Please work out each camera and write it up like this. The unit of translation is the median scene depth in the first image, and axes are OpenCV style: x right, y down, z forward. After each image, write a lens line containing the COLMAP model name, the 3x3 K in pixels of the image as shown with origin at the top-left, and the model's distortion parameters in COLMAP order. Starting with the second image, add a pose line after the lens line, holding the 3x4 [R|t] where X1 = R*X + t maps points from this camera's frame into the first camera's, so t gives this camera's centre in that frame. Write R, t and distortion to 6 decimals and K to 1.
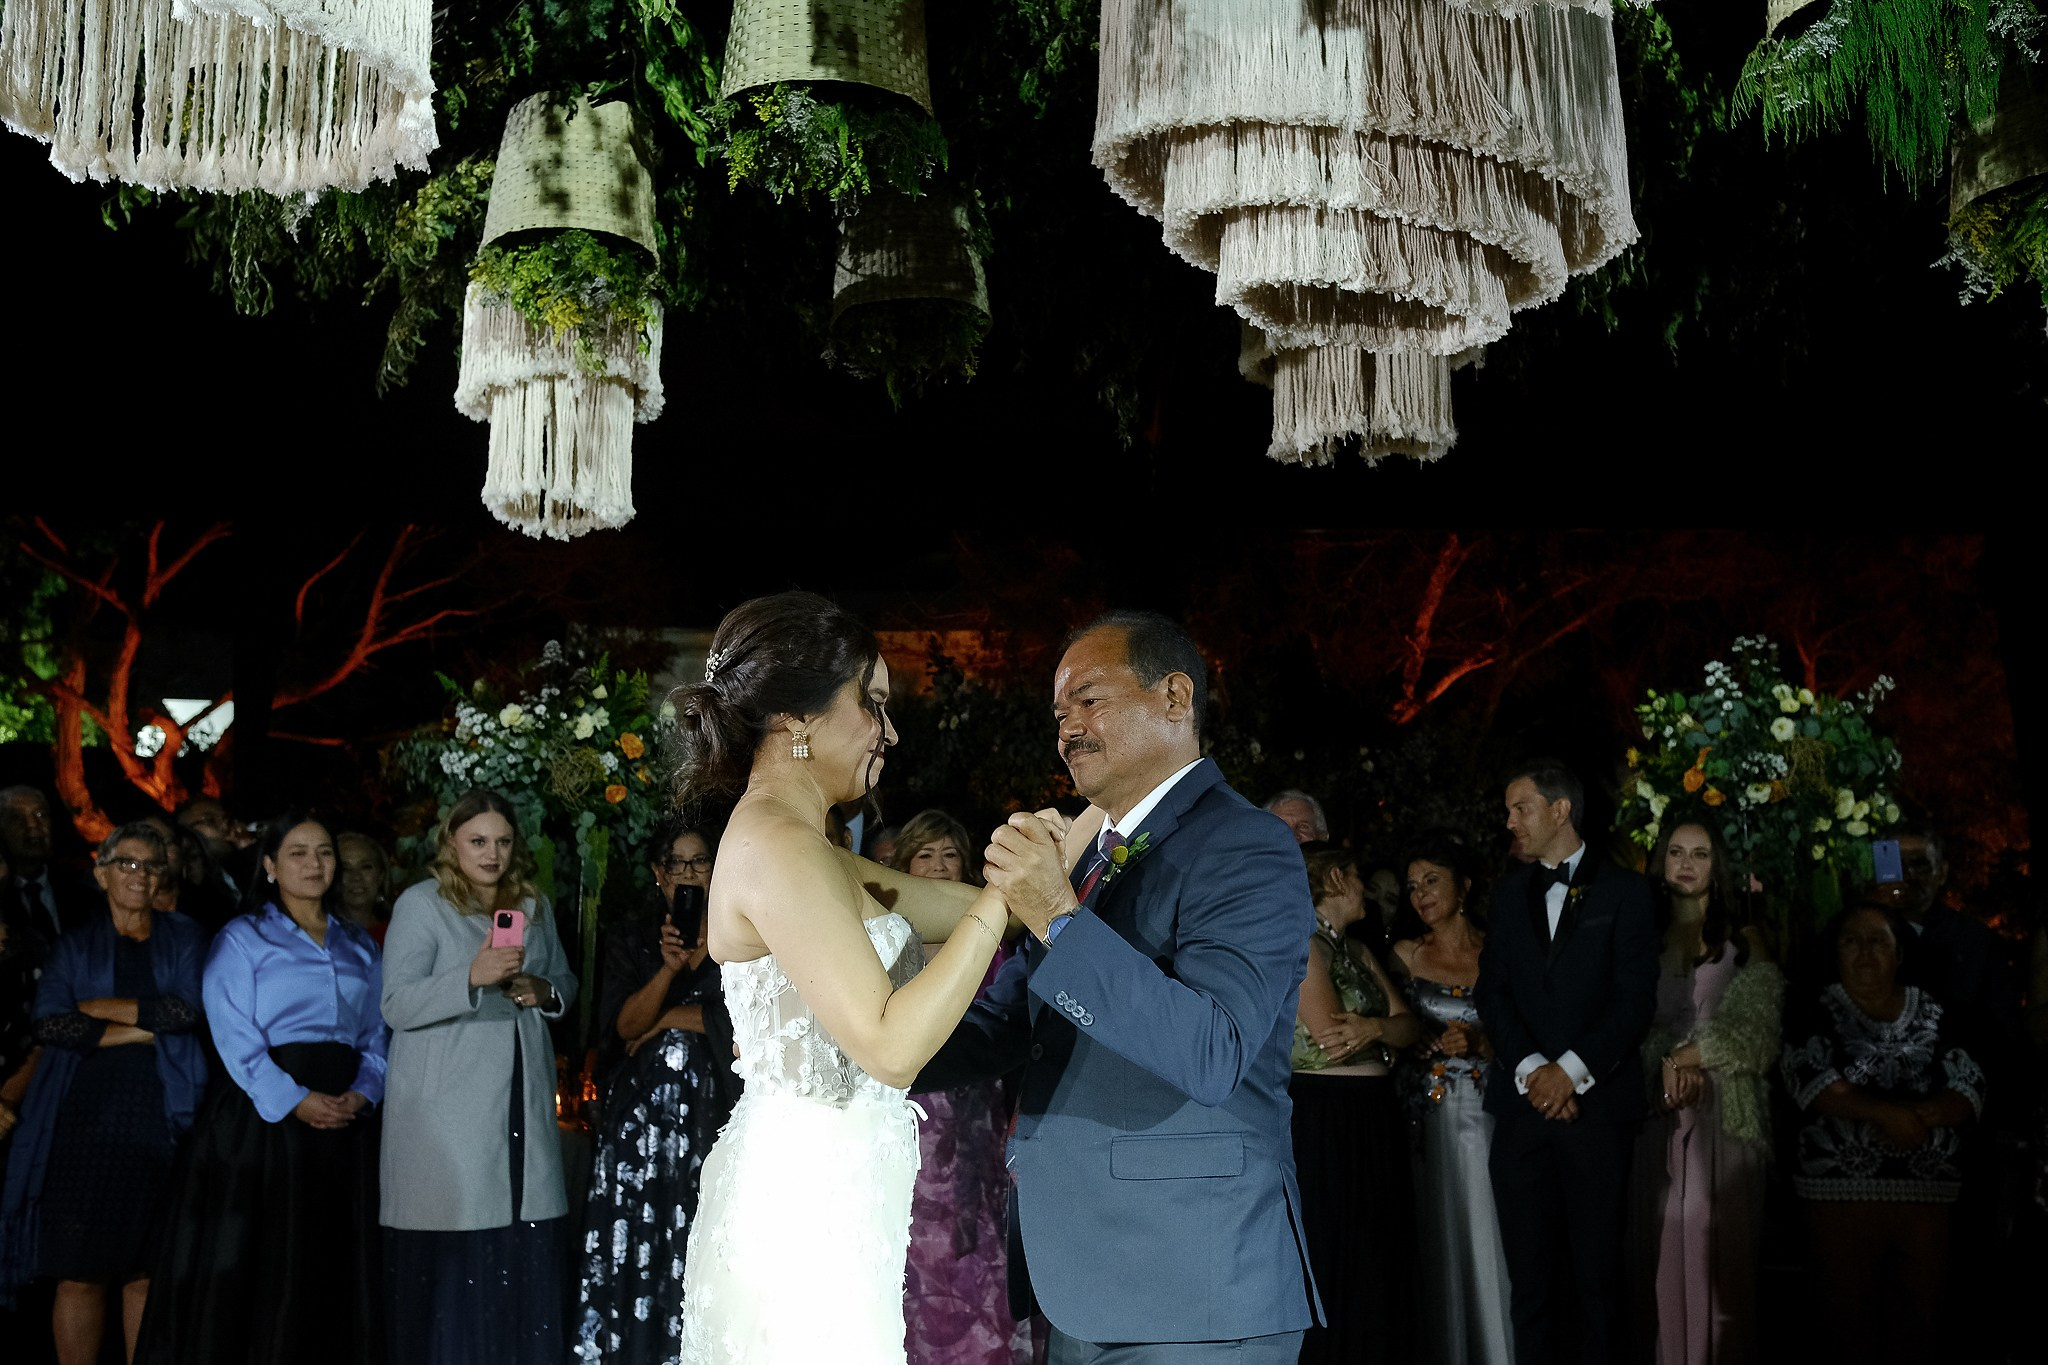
lens RADIAL K [[2055.3, 0, 1024.0], [0, 2055.3, 682.5], [0, 0, 1]] dist [-0.128426, 0.222851]
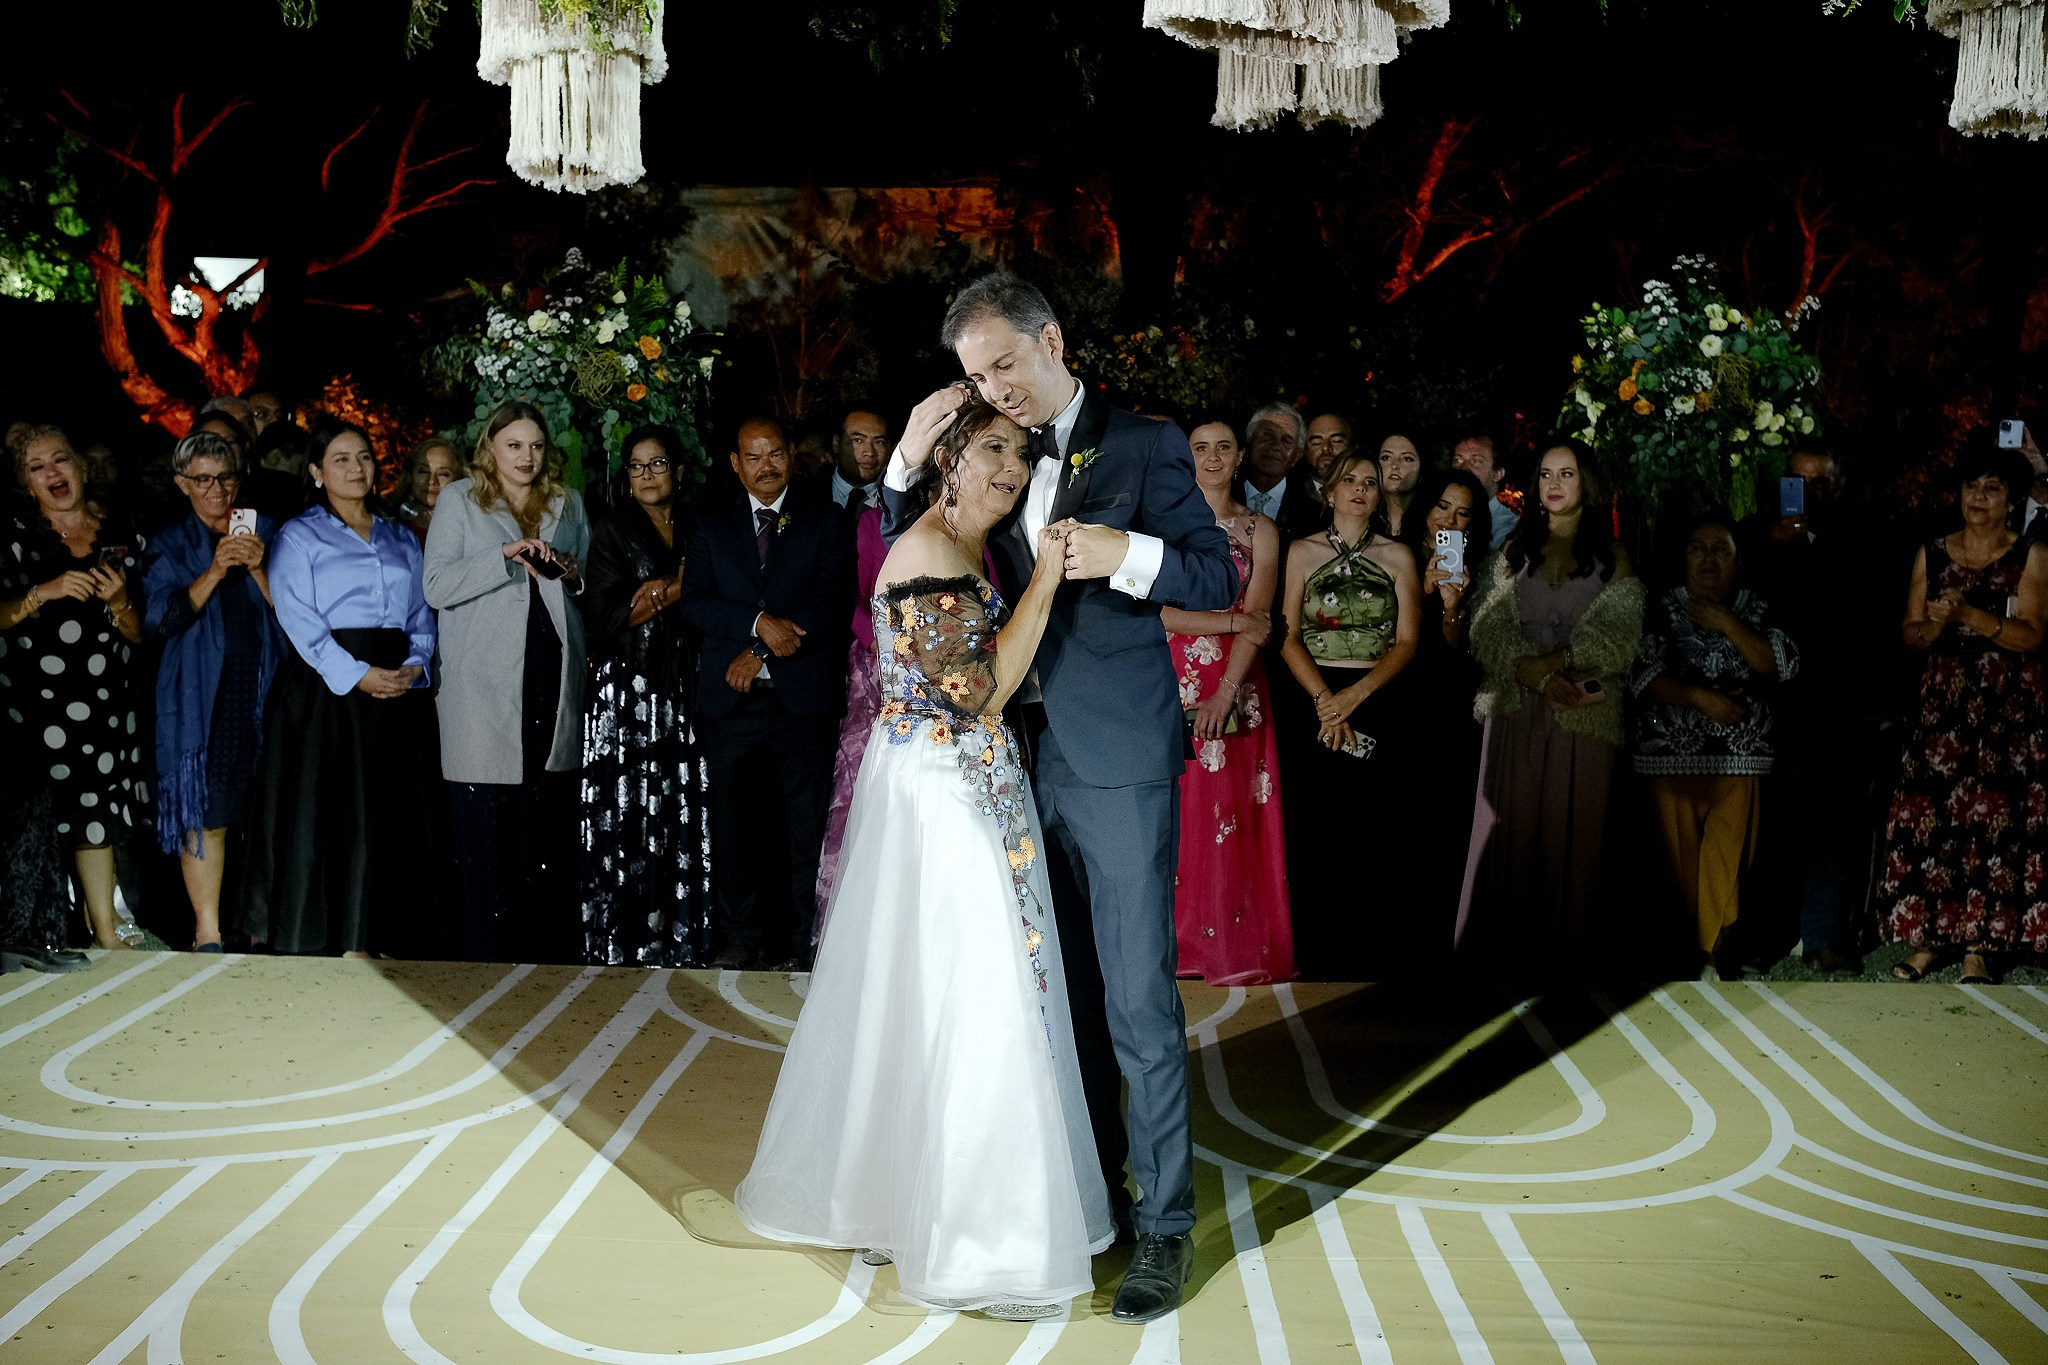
lens RADIAL K [[2055.3, 0, 1024.0], [0, 2055.3, 682.5], [0, 0, 1]] dist [-0.128426, 0.222851]
pose [[0.999876, 0.009296, -0.012701, 0.022977], [-0.006185, 0.974090, 0.226076, -0.043235], [0.014473, -0.225970, 0.974027, -0.096304]]
